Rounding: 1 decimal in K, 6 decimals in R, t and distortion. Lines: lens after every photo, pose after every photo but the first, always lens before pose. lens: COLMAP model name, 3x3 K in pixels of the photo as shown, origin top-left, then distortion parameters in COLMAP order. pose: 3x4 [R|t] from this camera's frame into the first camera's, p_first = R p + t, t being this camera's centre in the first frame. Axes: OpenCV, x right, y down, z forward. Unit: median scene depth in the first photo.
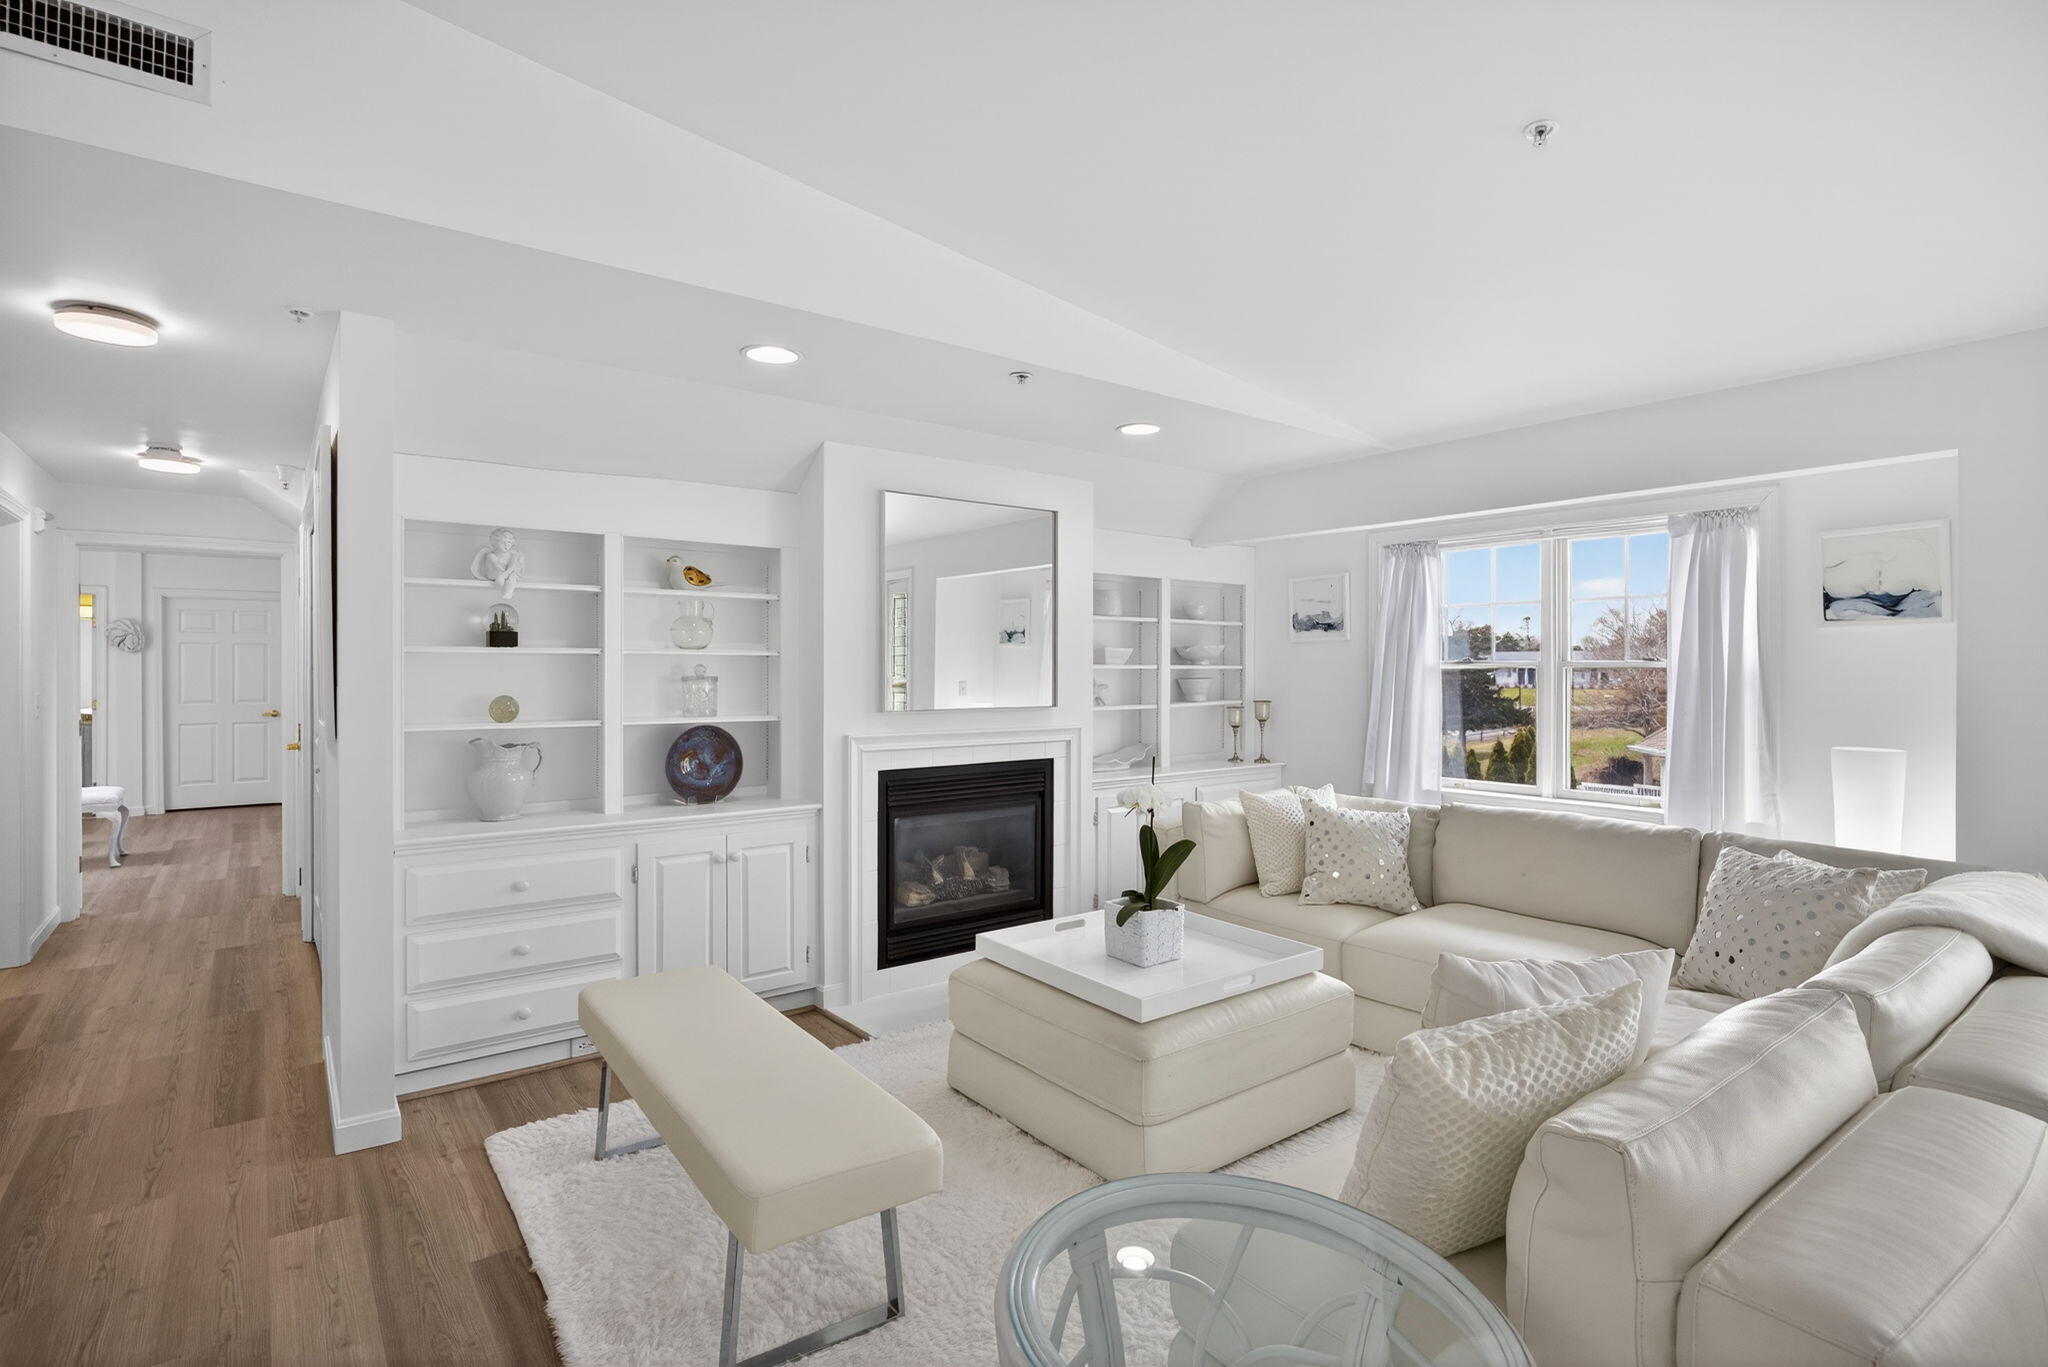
lens RADIAL K [[1001.2, 0, 1029.5], [0, 1001.2, 675.5], [0, 0, 1]] dist [-0.024343, 0.006291]
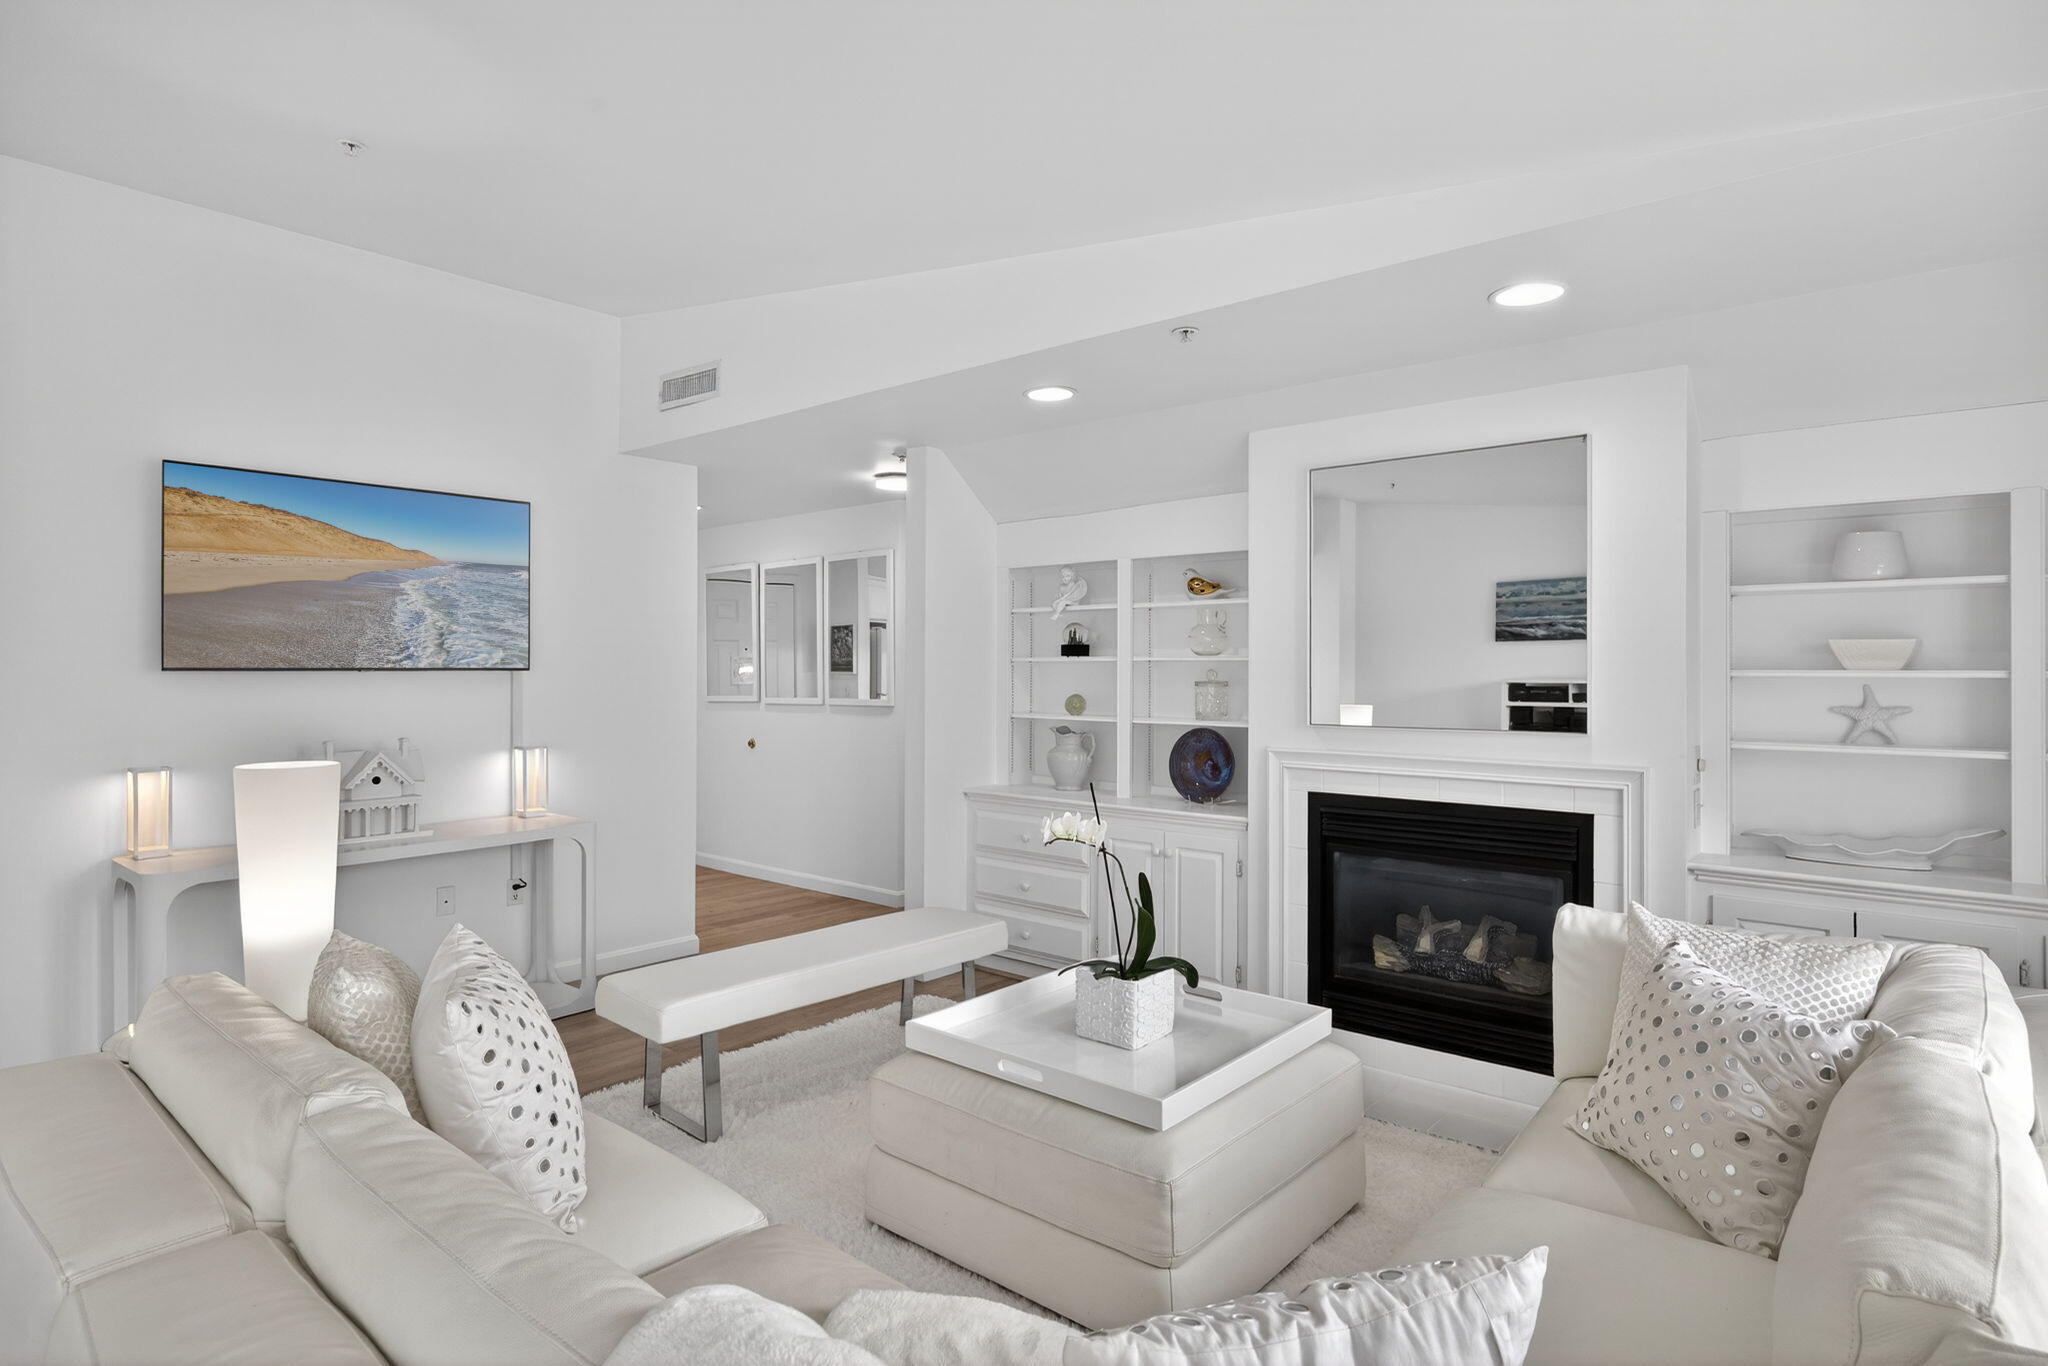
lens RADIAL K [[1085.0, 0, 1057.4], [0, 1085.0, 663.4], [0, 0, 1]] dist [-0.002024, -0.000415]
pose [[0.222498, -0.008120, -0.974899, 0.773658], [-0.012962, 0.999852, -0.011286, -0.003147], [0.974847, 0.015148, 0.222360, 0.615440]]
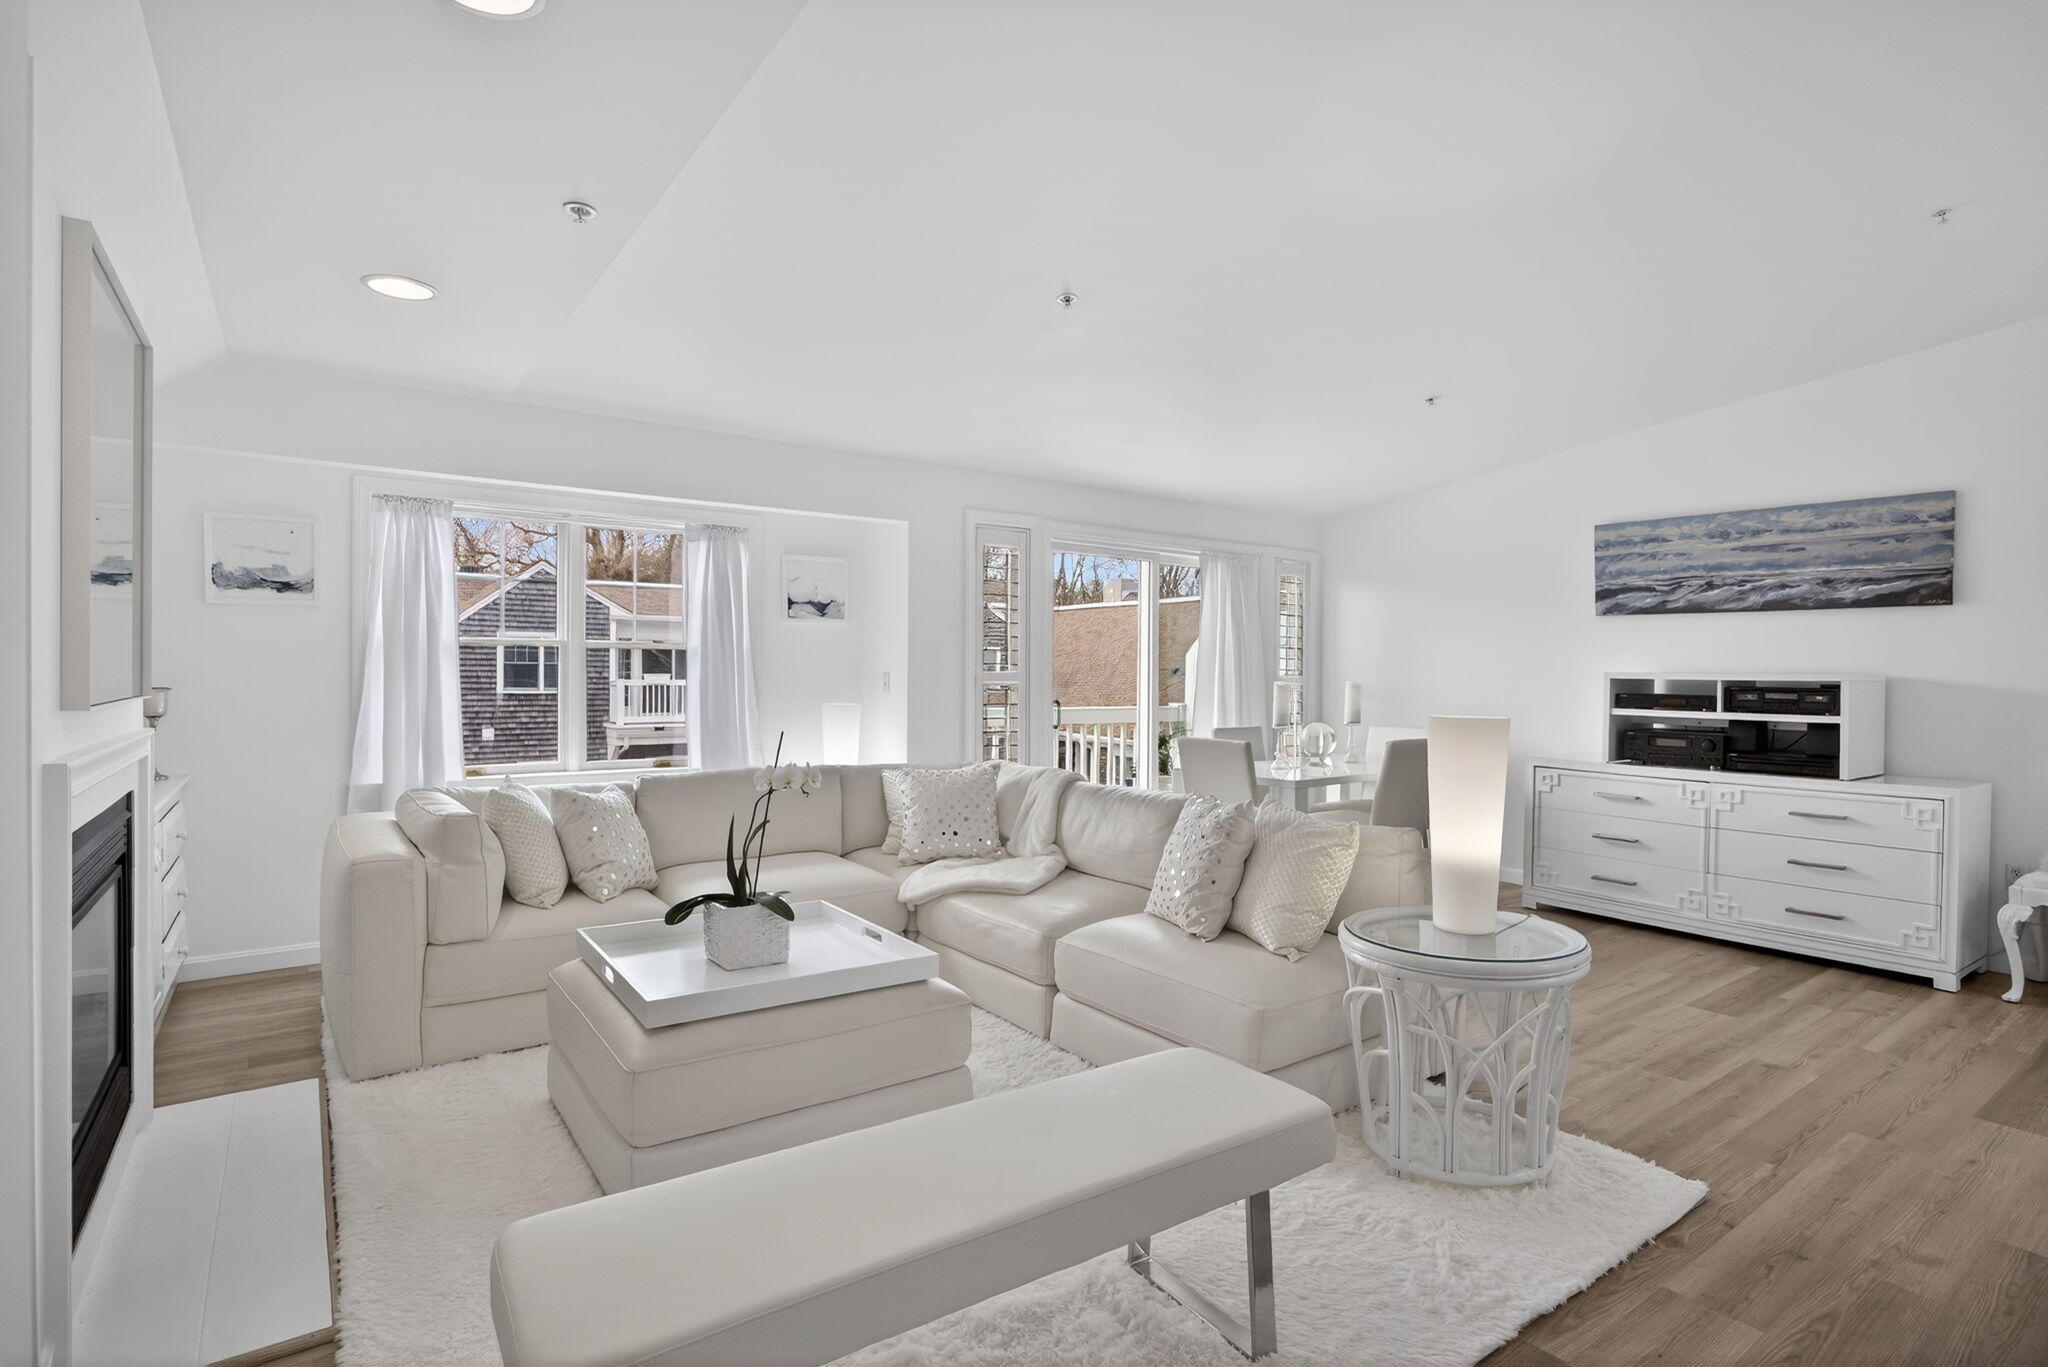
lens RADIAL K [[1001.2, 0, 1029.2], [0, 1001.2, 683.1], [0, 0, 1]] dist [-0.024343, 0.006291]
pose [[0.034333, -0.013571, 0.999318, -0.620392], [-0.001147, 0.999907, 0.013618, 0.019694], [-0.999410, -0.001614, 0.034314, 0.588606]]
